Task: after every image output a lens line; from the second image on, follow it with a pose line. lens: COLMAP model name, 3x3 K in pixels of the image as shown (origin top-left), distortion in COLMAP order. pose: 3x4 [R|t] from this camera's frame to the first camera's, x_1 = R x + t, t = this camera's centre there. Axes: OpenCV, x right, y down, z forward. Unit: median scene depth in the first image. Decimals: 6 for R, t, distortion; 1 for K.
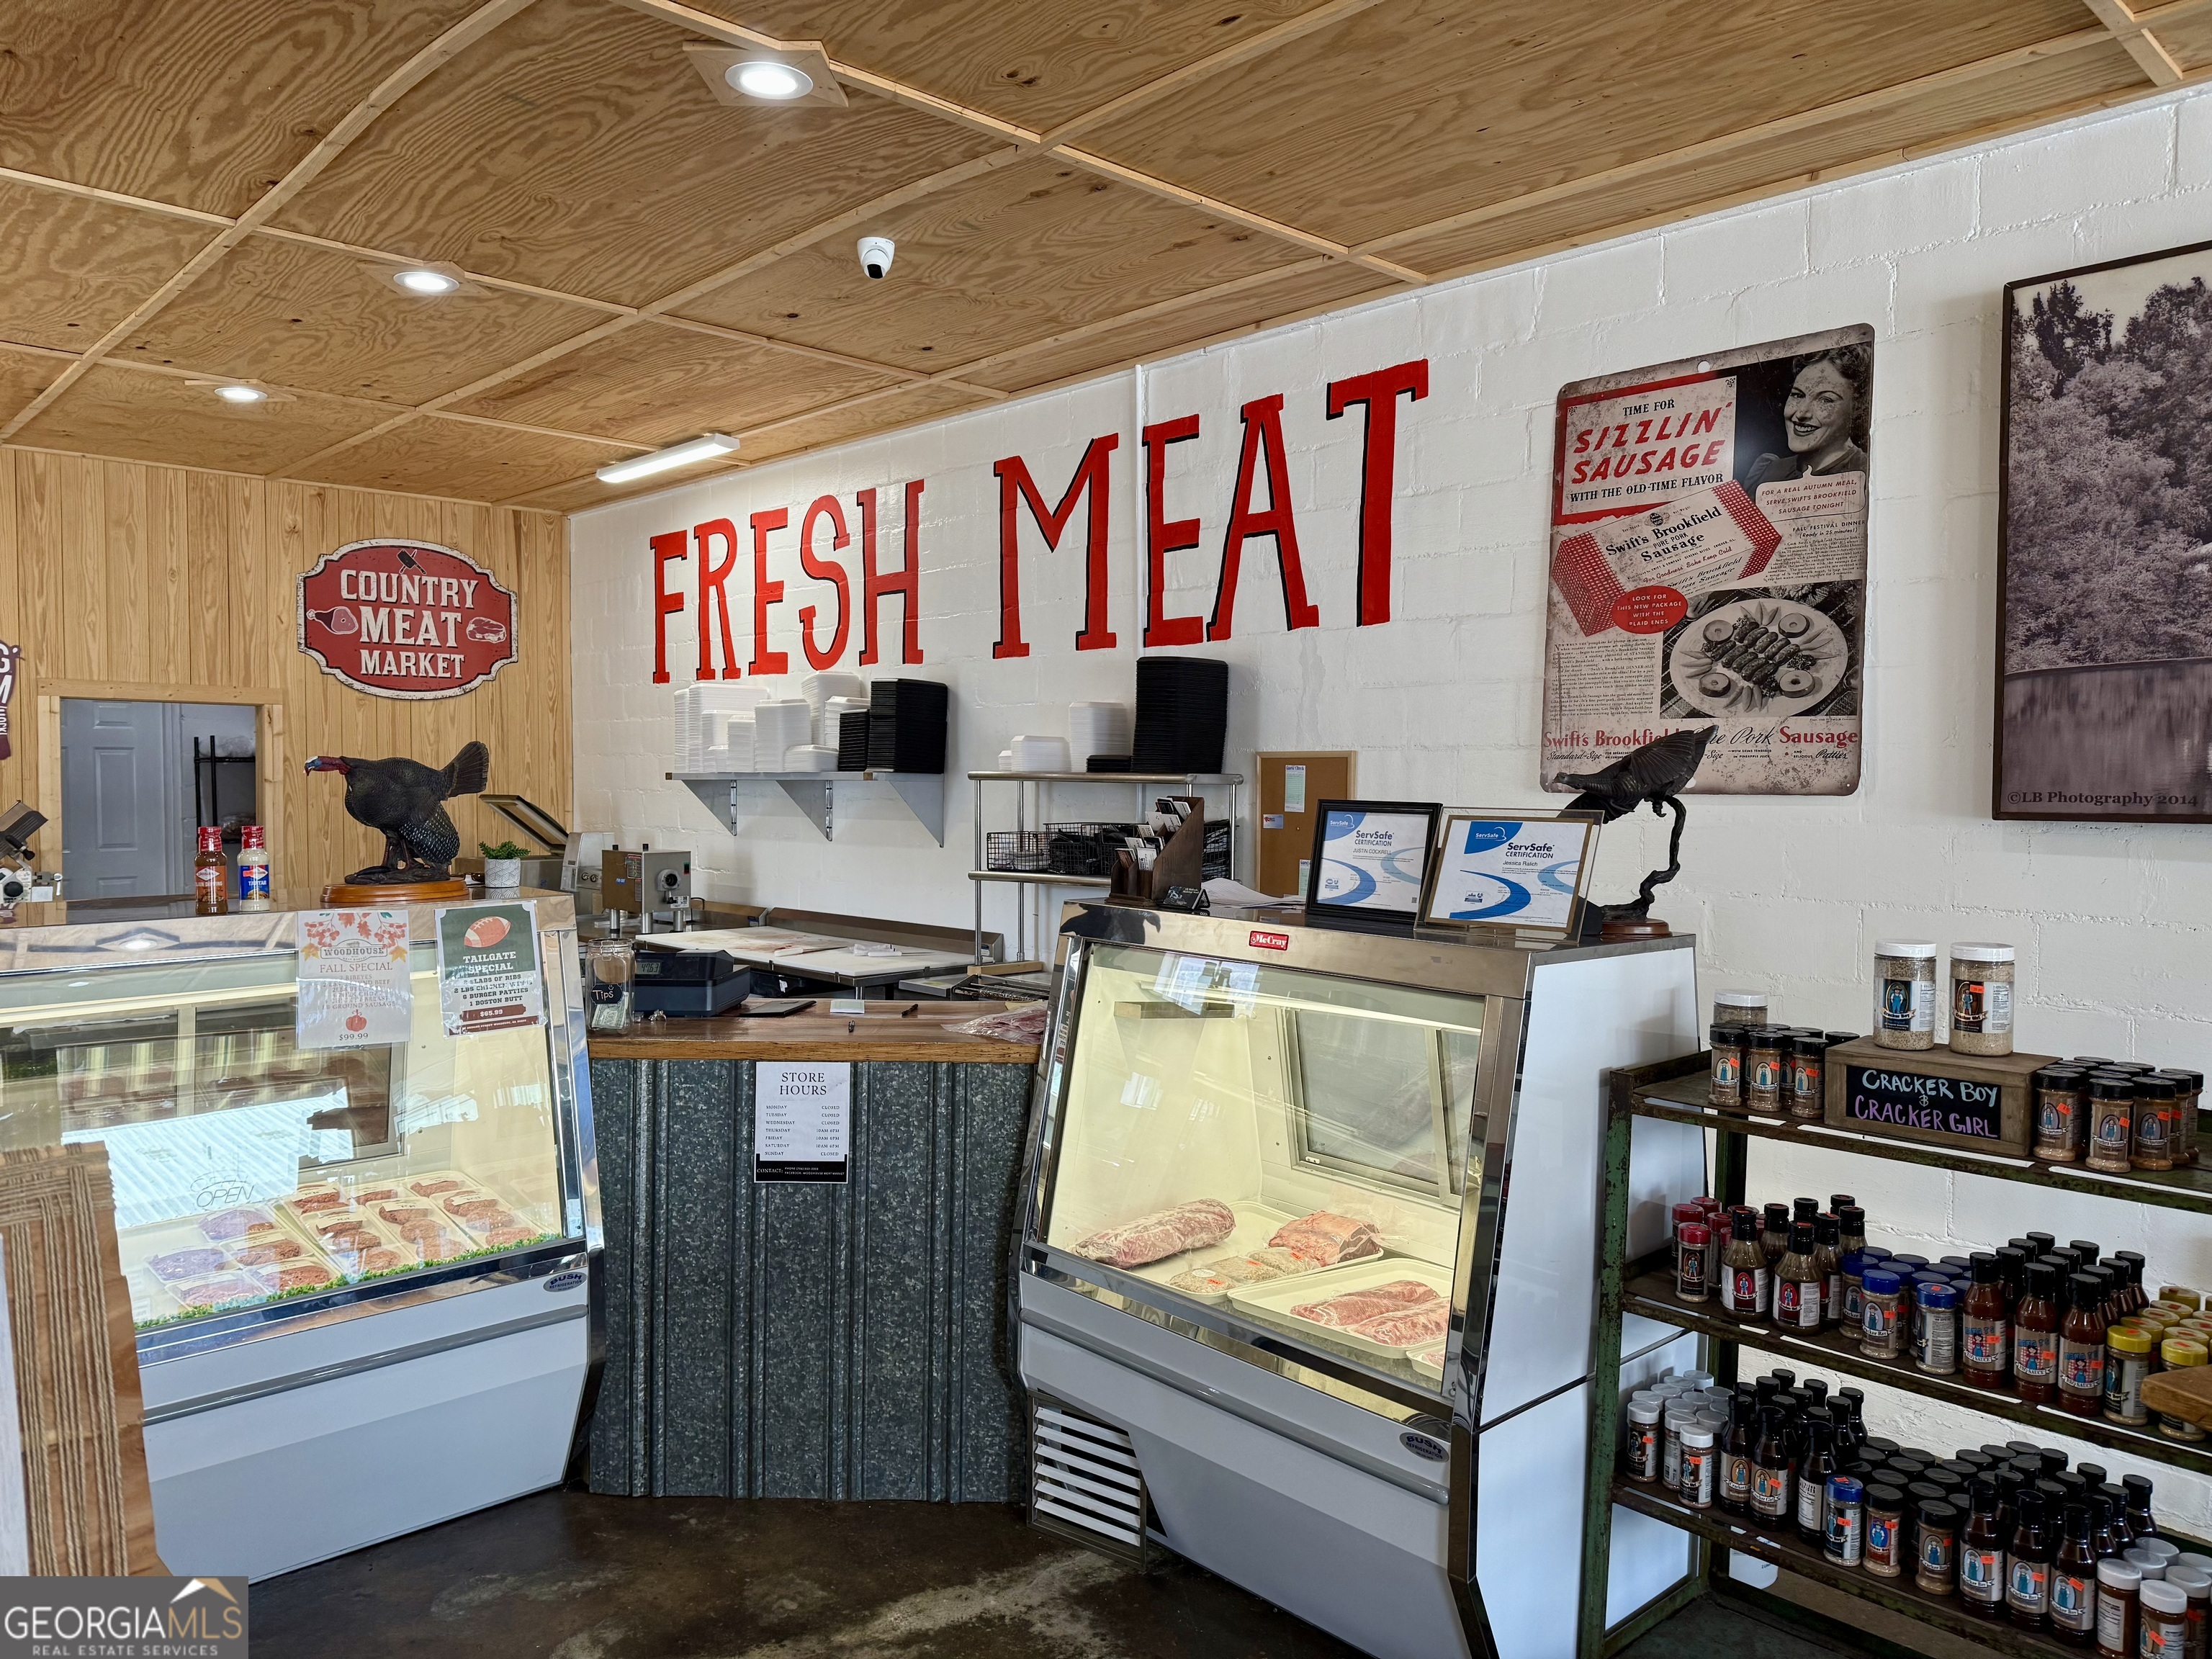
lens RADIAL K [[1536.0, 0, 1106.0], [0, 1536.0, 829.5], [0, 0, 1]] dist [0.071248, -0.092290]
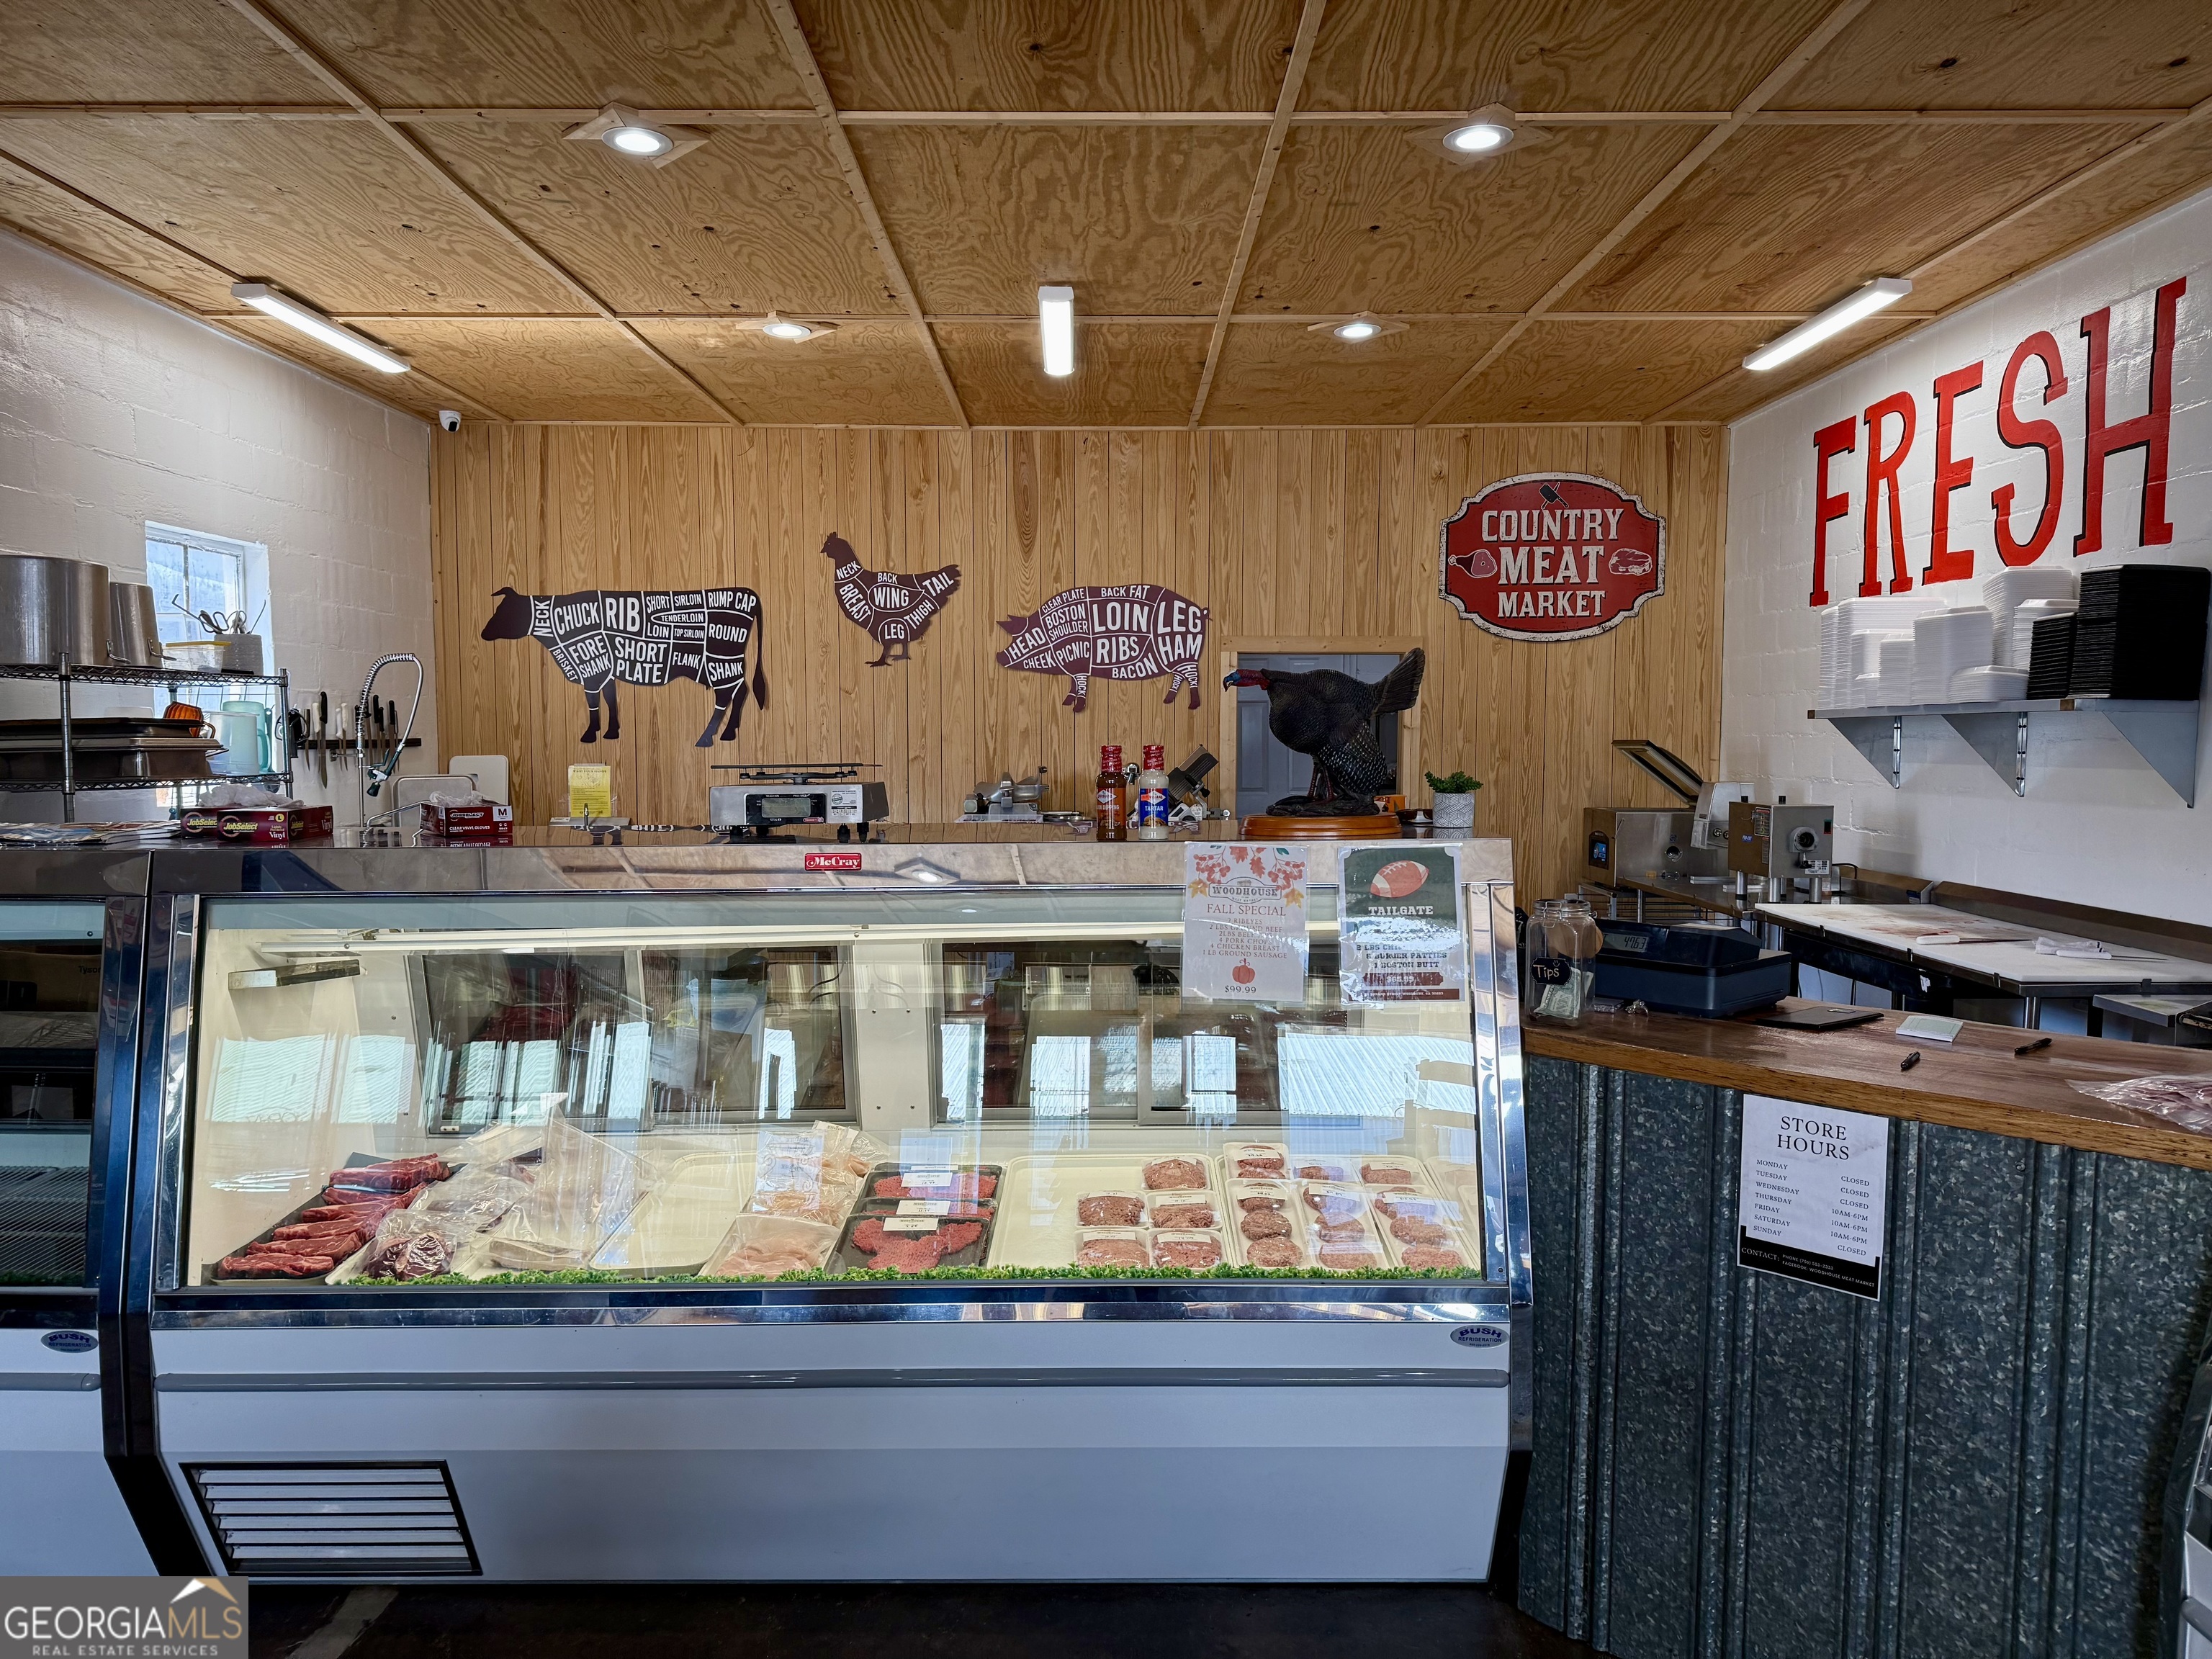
lens RADIAL K [[1536.0, 0, 1106.0], [0, 1536.0, 829.5], [0, 0, 1]] dist [0.071248, -0.092290]
pose [[0.725378, 0.038997, -0.687246, 0.029445], [-0.021715, 0.999193, 0.033778, 0.011932], [0.688009, -0.009579, 0.725639, 0.229842]]
